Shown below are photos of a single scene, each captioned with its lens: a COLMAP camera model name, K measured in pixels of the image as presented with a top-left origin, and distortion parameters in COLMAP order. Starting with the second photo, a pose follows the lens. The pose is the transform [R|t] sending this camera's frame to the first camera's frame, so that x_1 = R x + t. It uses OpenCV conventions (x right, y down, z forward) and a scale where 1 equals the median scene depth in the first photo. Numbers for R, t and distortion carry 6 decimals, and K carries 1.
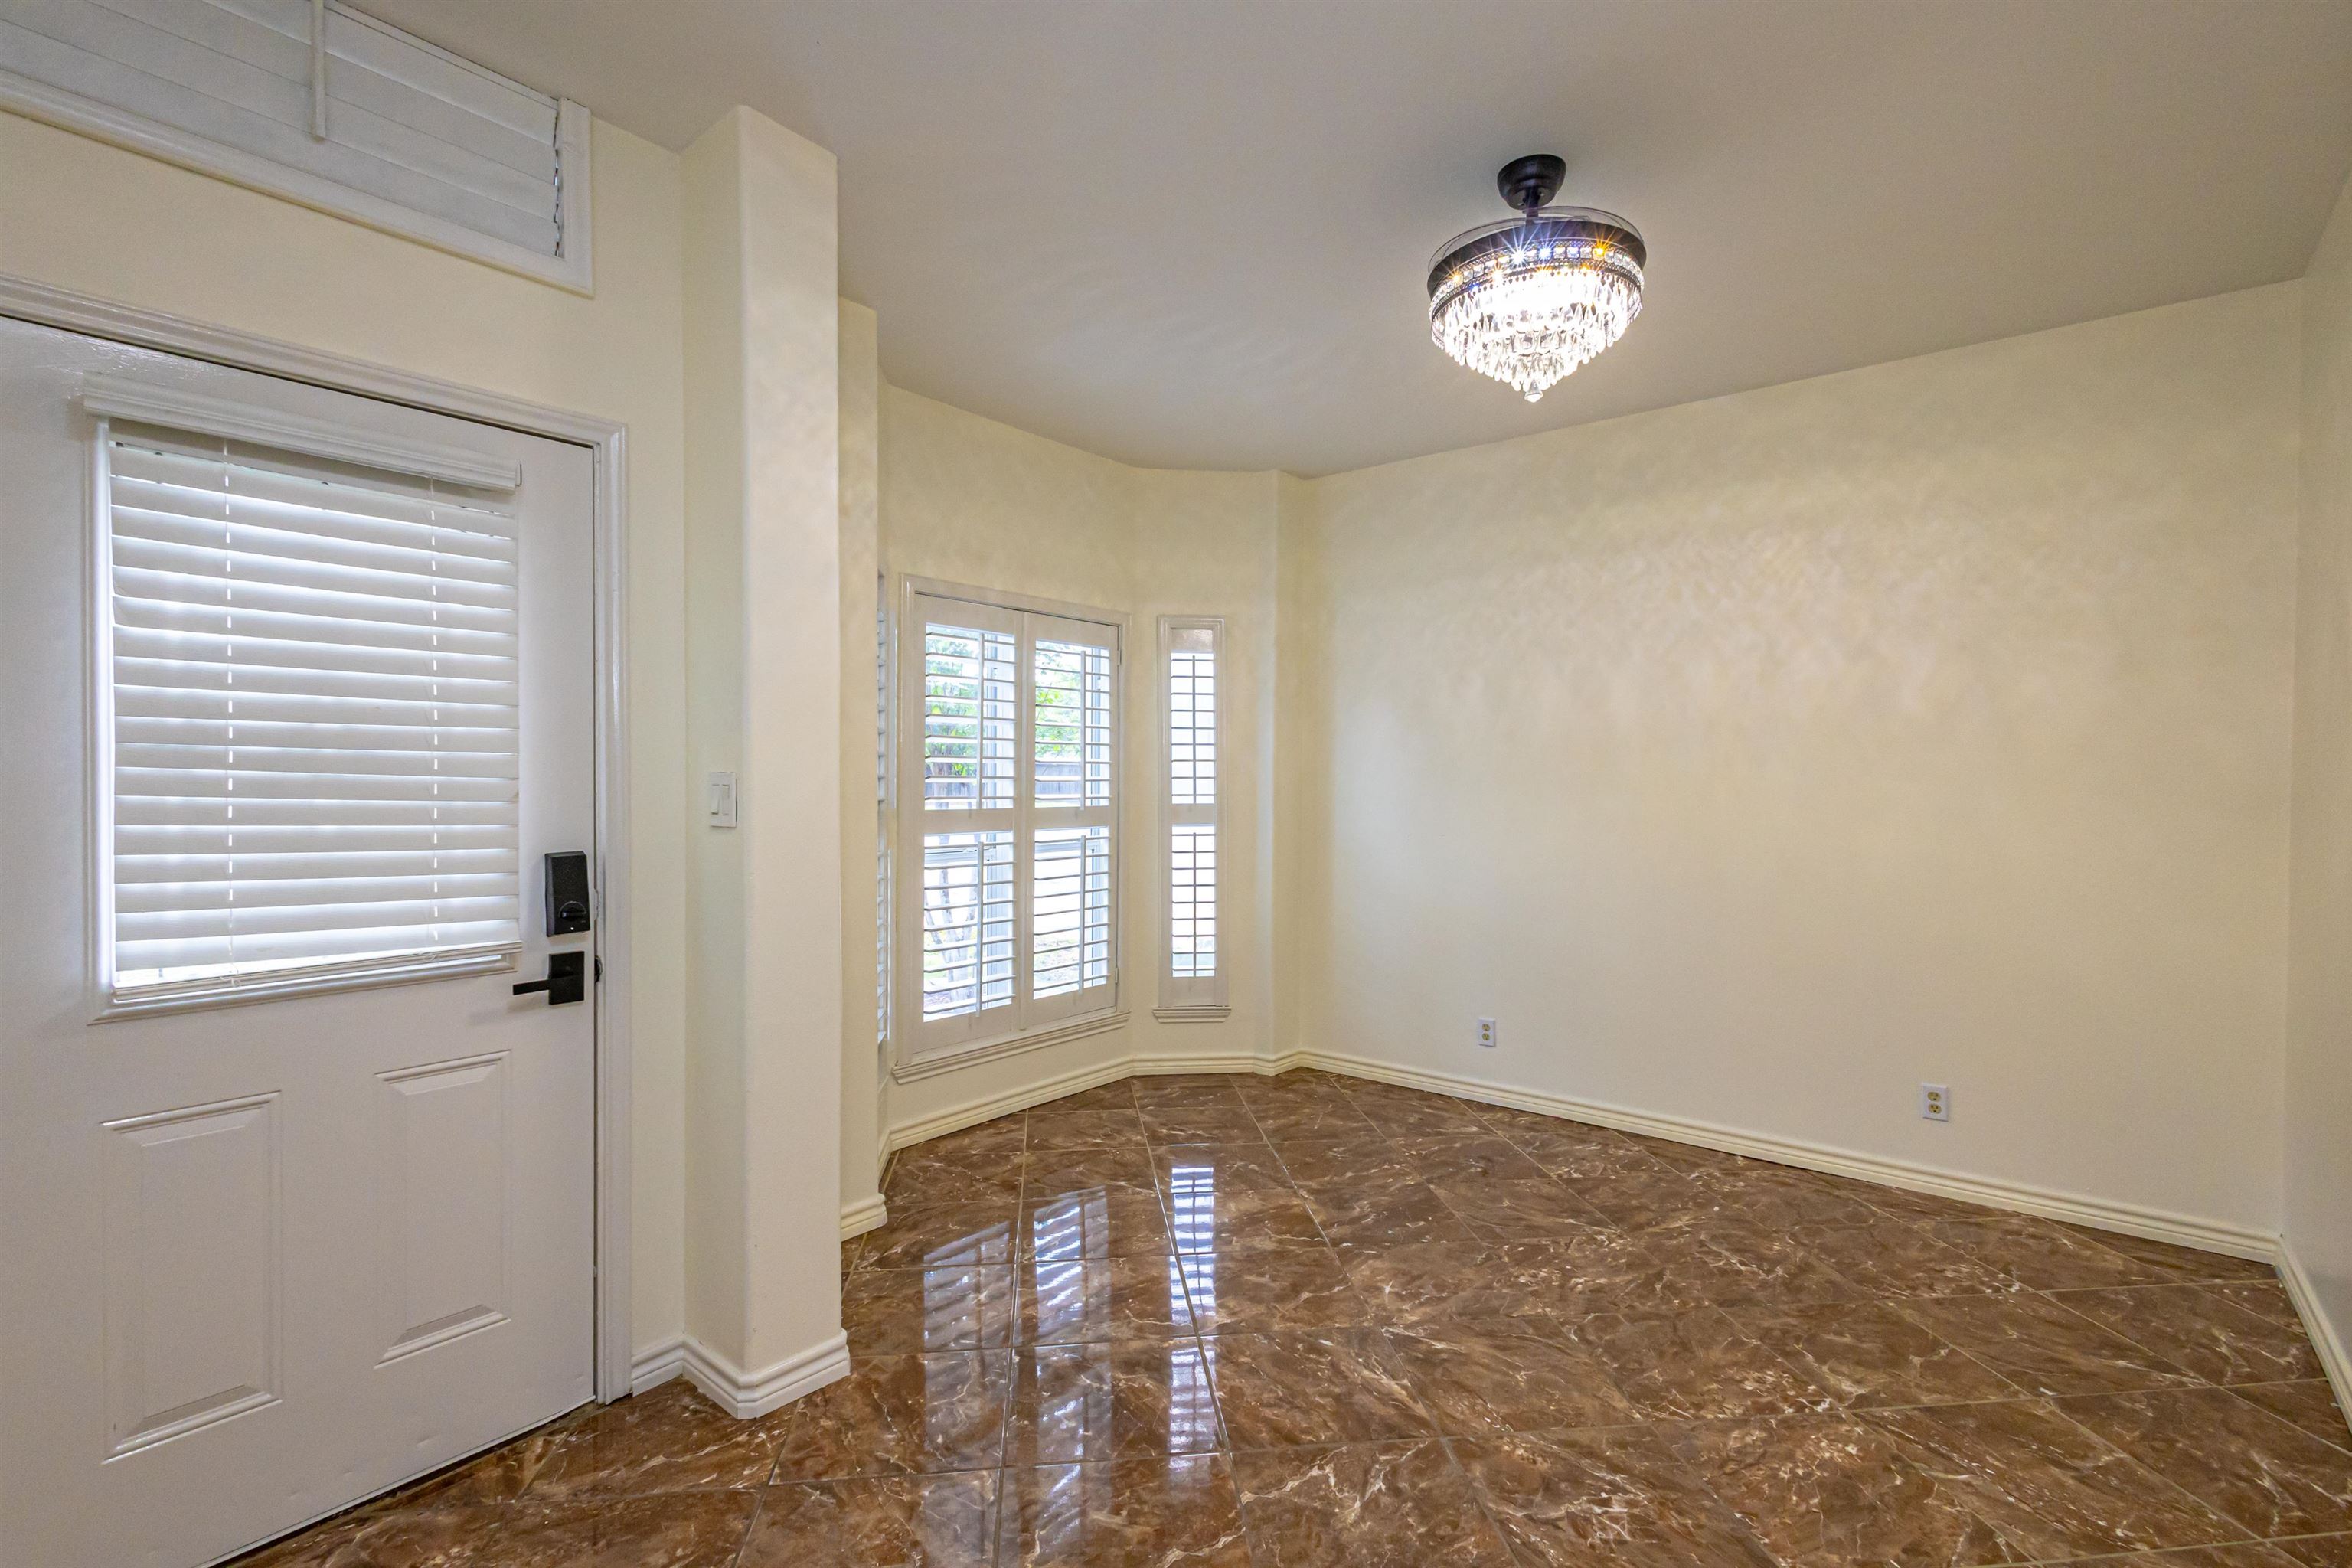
lens RADIAL K [[1094.1, 0, 1178.6], [0, 1094.1, 777.0], [0, 0, 1]] dist [0.001865, -0.000368]
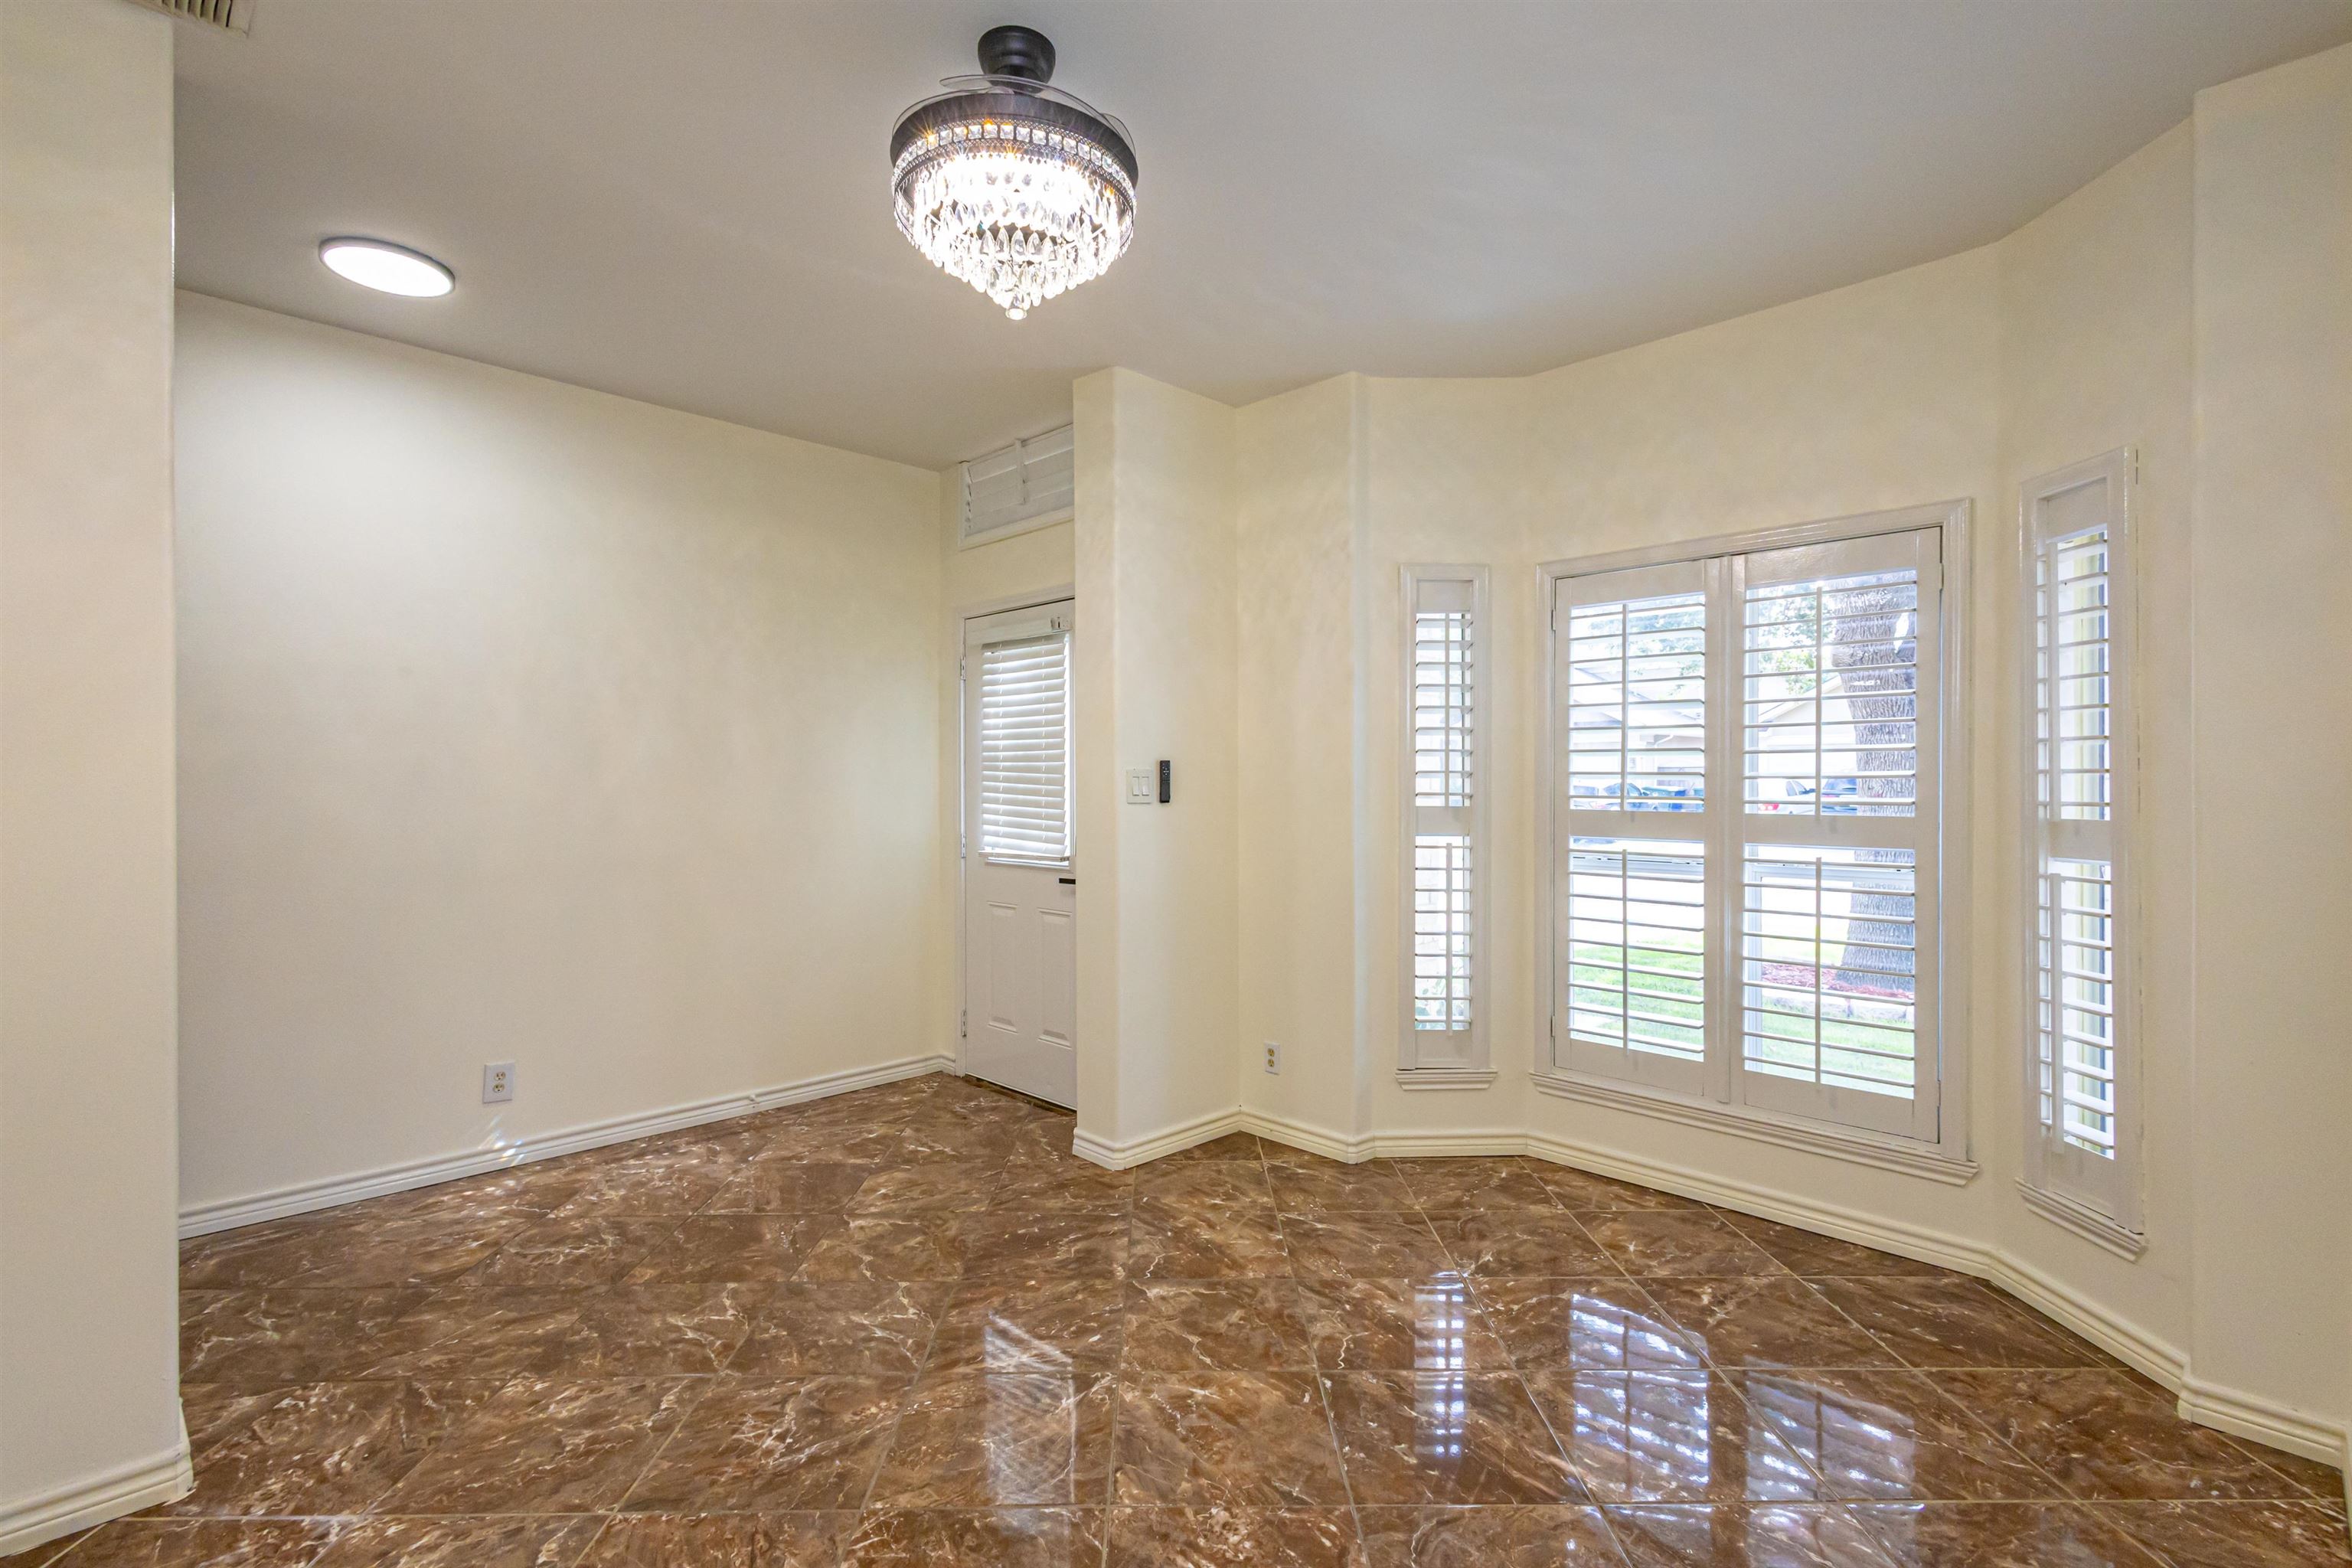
lens RADIAL K [[1101.7, 0, 1179.8], [0, 1101.7, 784.4], [0, 0, 1]] dist [0.008318, -0.000362]
pose [[-0.115945, 0.003972, -0.993248, 0.833999], [-0.000304, 0.999992, 0.004034, 0.006023], [0.993256, 0.000770, -0.115942, 0.886390]]
